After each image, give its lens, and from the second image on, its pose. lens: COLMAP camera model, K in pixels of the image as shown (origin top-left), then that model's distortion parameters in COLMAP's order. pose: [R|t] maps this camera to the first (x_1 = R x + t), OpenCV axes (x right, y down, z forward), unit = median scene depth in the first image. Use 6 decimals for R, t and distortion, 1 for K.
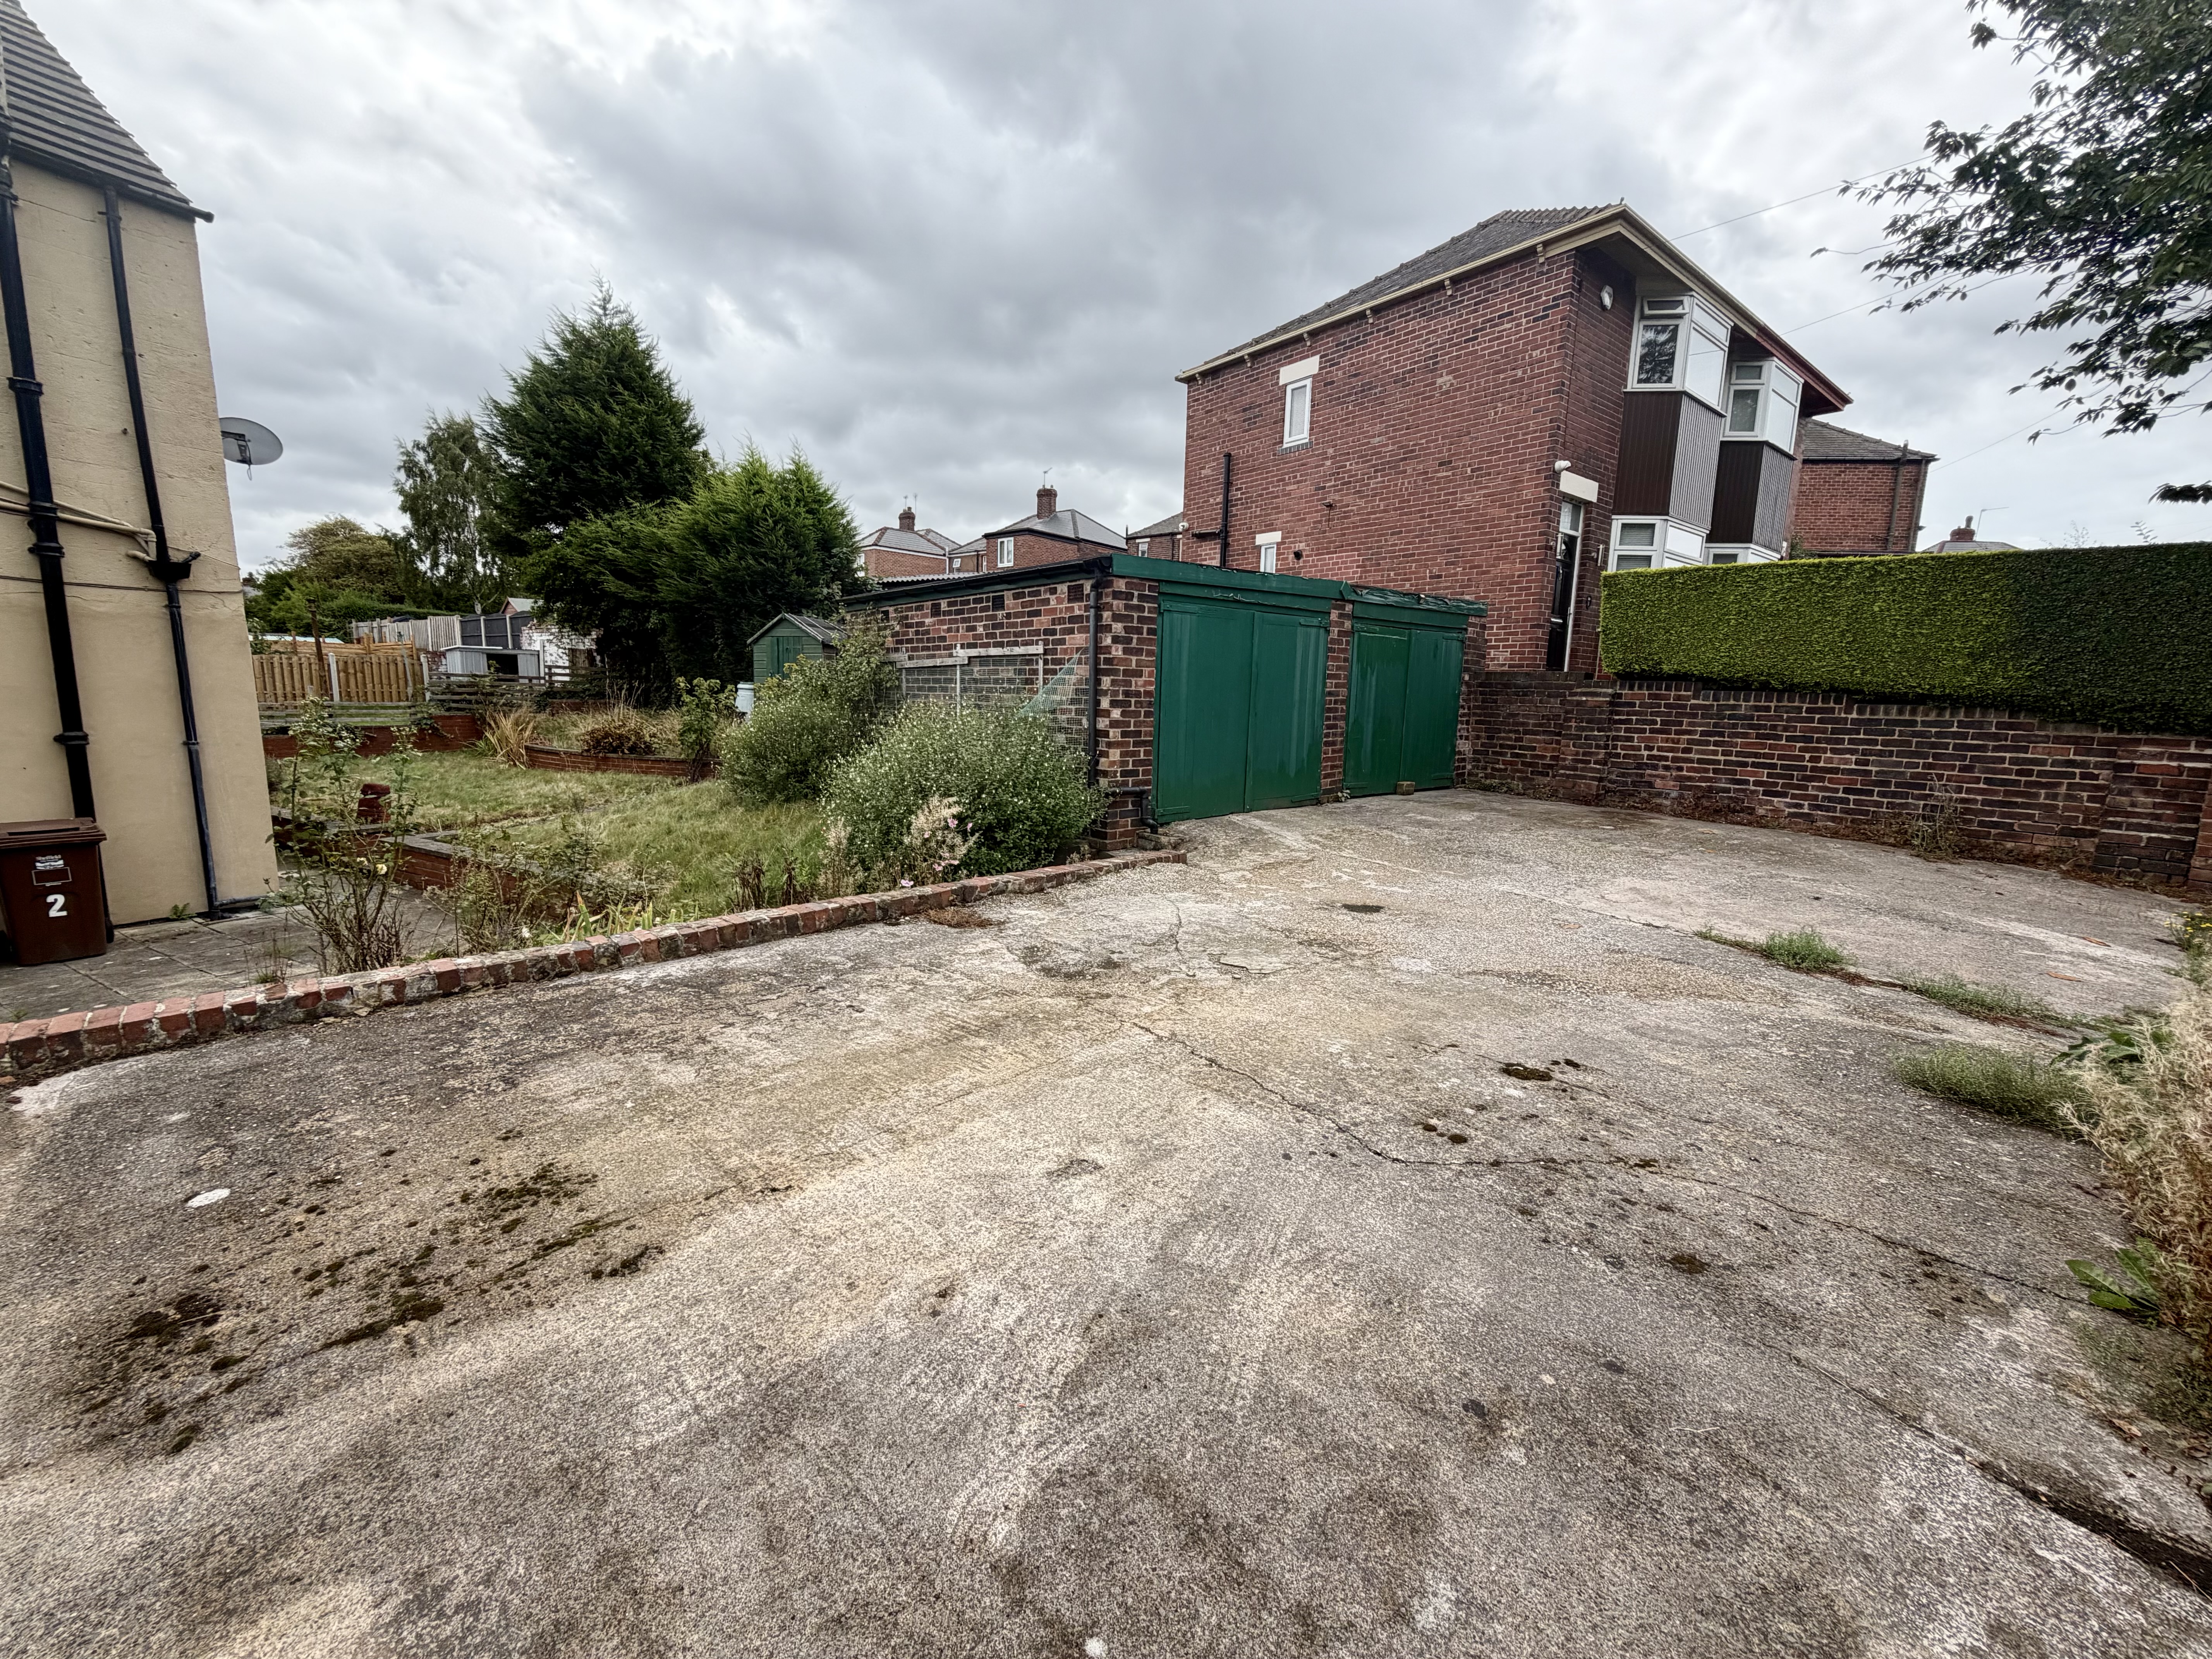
lens RADIAL K [[880.6, 0, 1111.5], [0, 880.6, 828.5], [0, 0, 1]] dist [-0.000254, 0.000215]
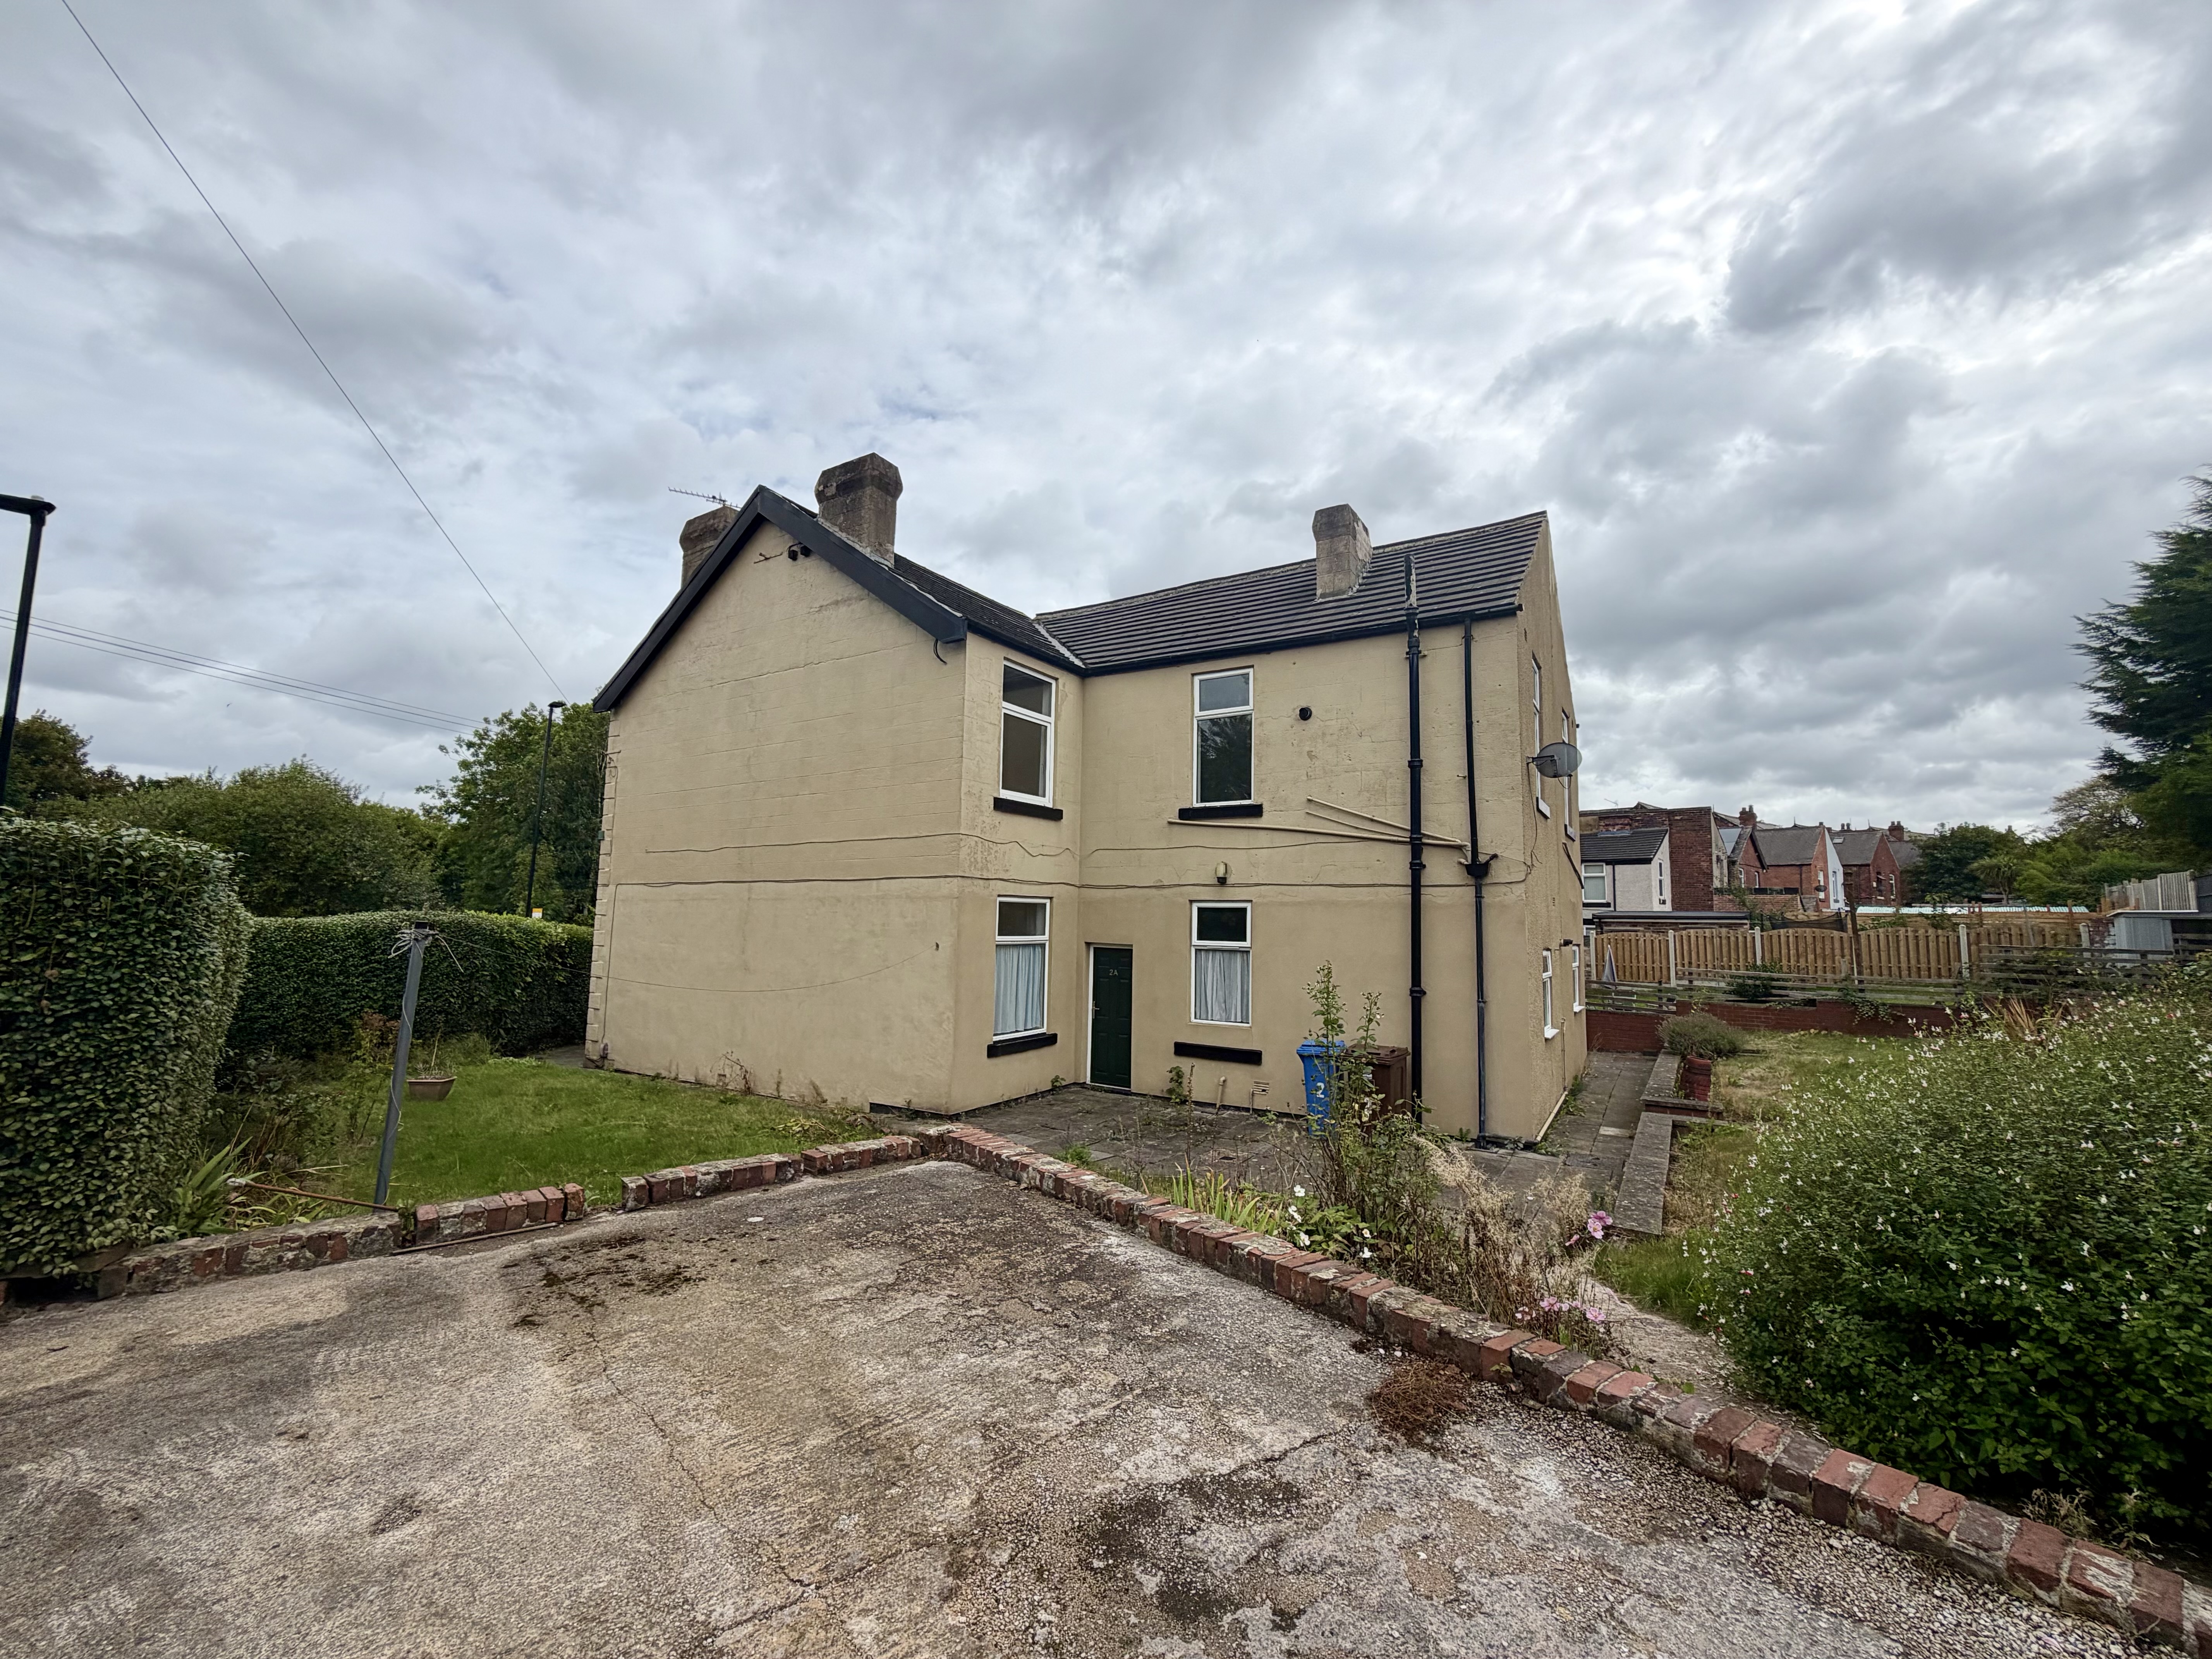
lens RADIAL K [[880.6, 0, 1112.4], [0, 880.6, 827.6], [0, 0, 1]] dist [-0.000254, 0.000215]
pose [[-0.063202, -0.134406, -0.988909, 0.292650], [-0.172340, 0.977474, -0.121837, -0.098263], [0.983008, 0.162729, -0.084942, 0.561482]]
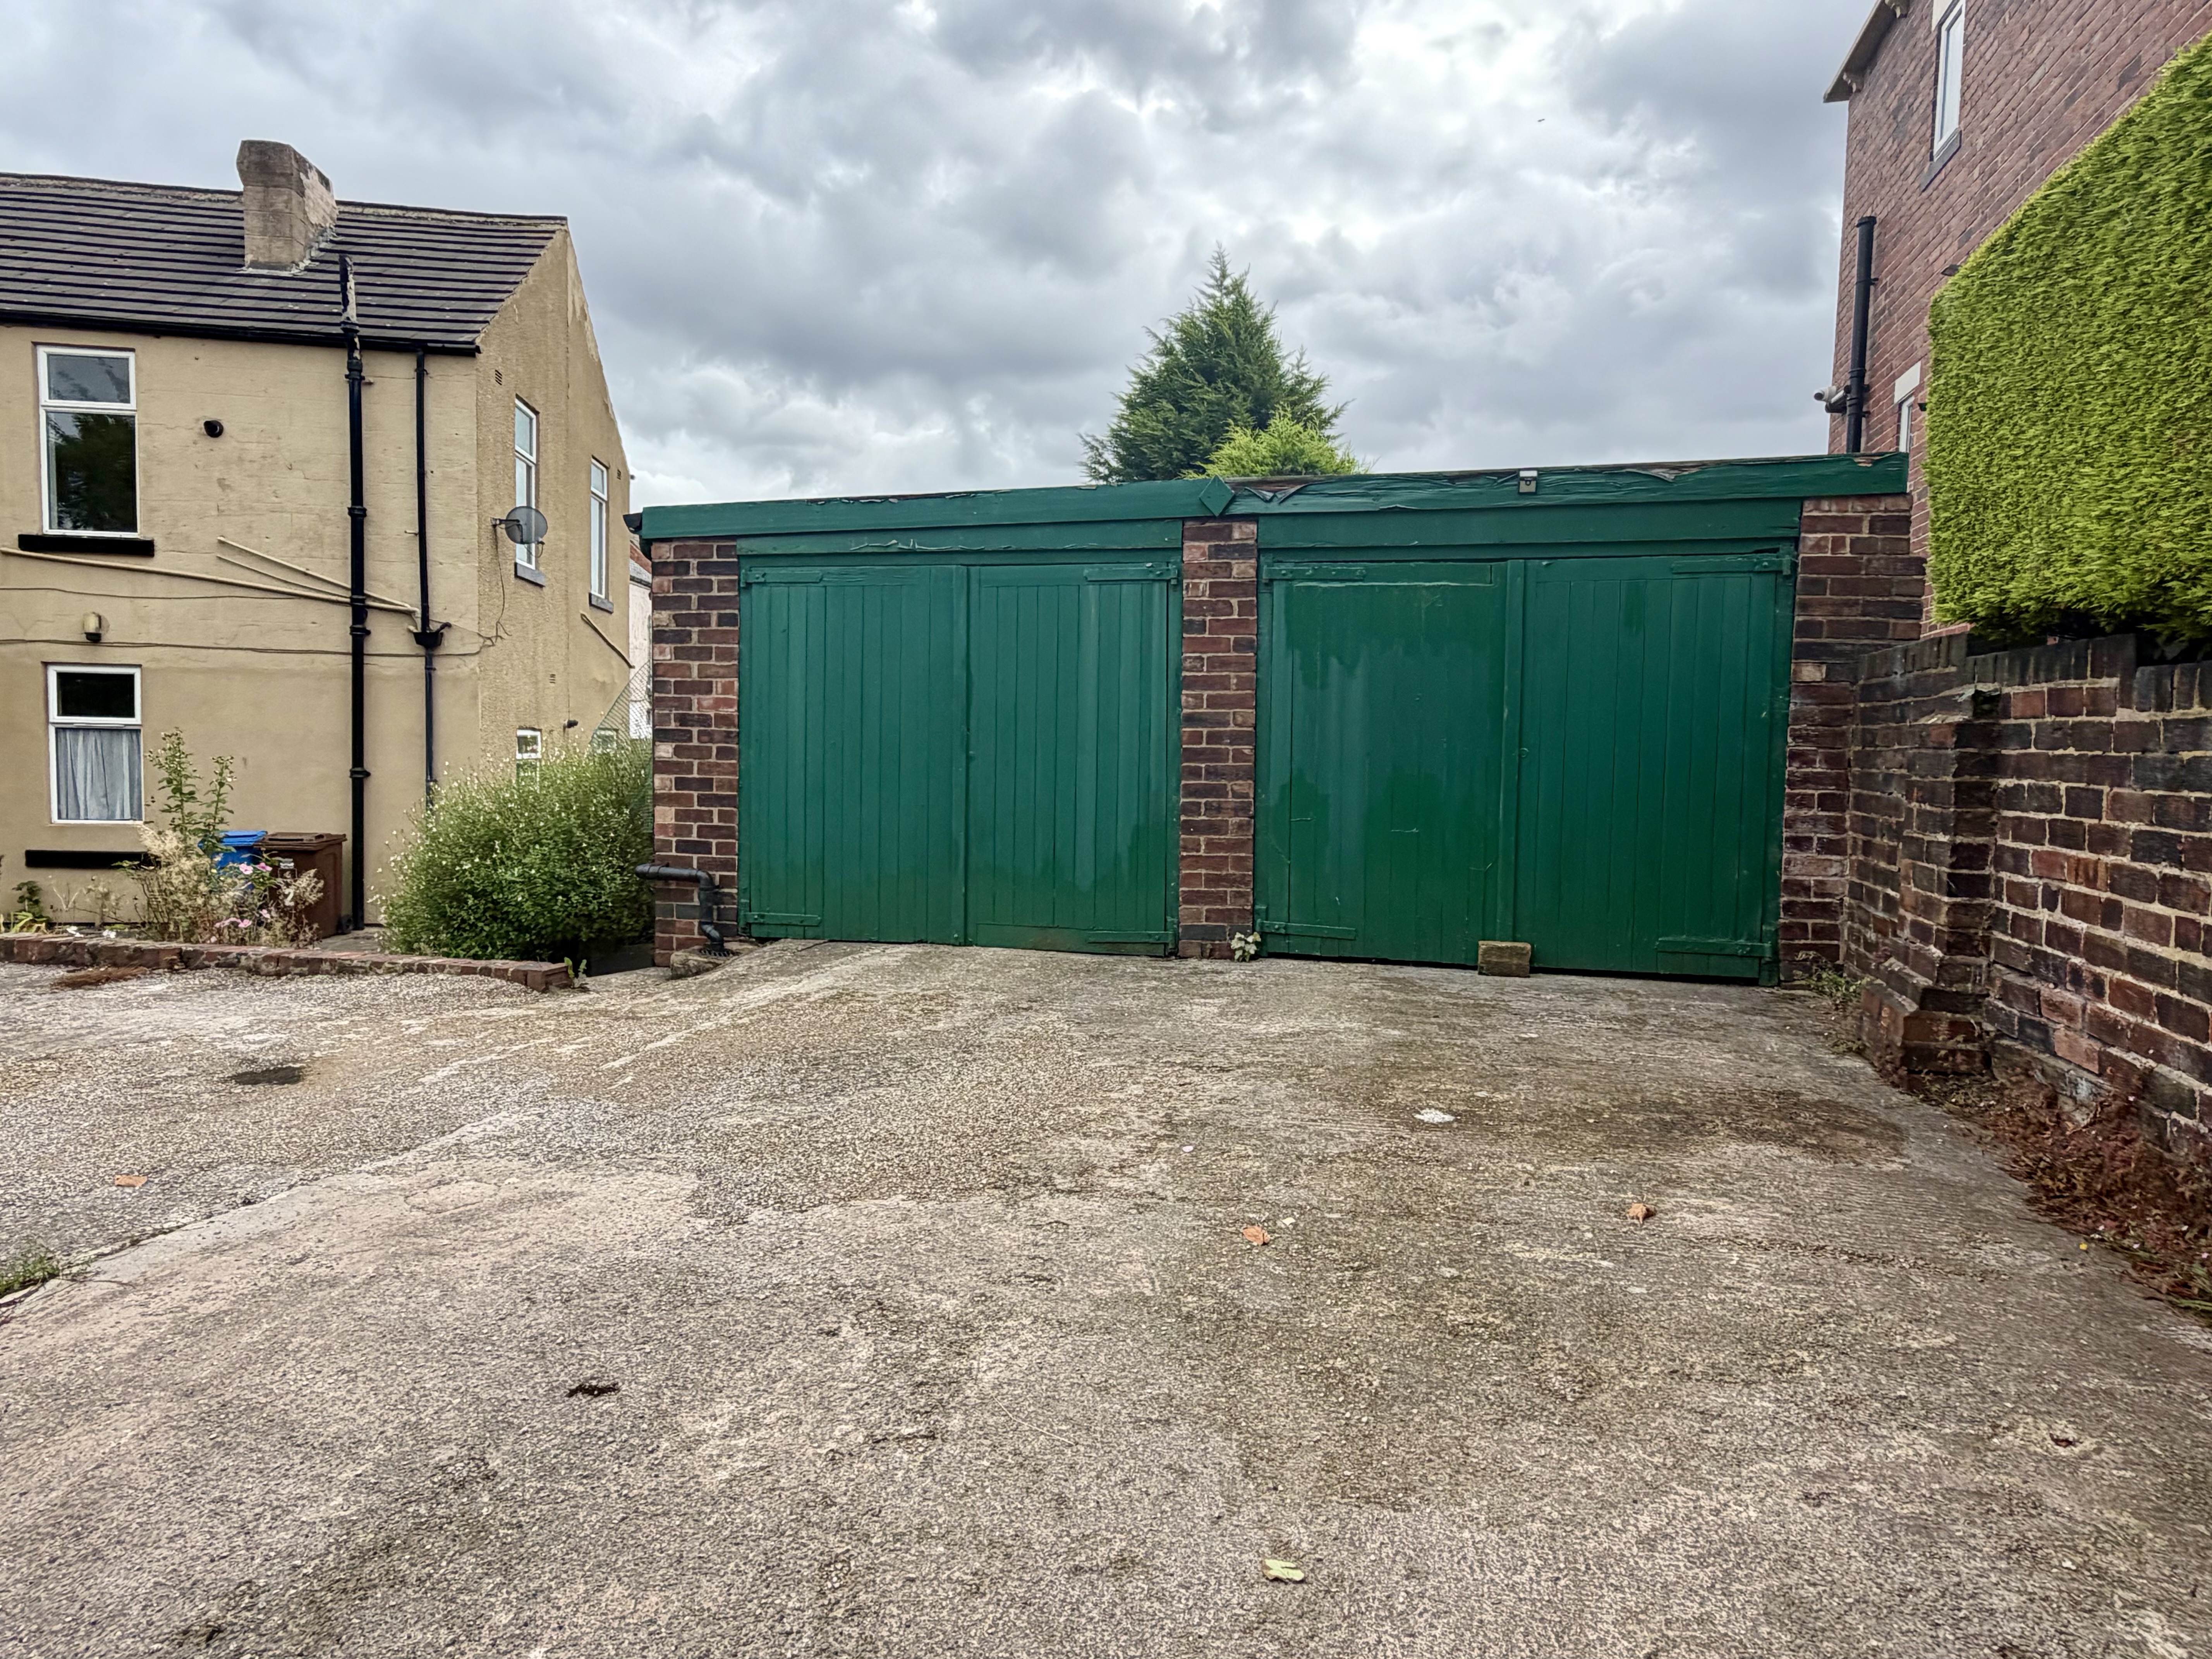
lens RADIAL K [[1321.6, 0, 1101.1], [0, 1321.6, 829.0], [0, 0, 1]] dist [-0.000255, 0.001422]
pose [[0.591679, 0.042205, -0.805068, 0.970869], [-0.131105, 0.990372, -0.044436, -0.073560], [0.795442, 0.131841, 0.591515, 0.695417]]
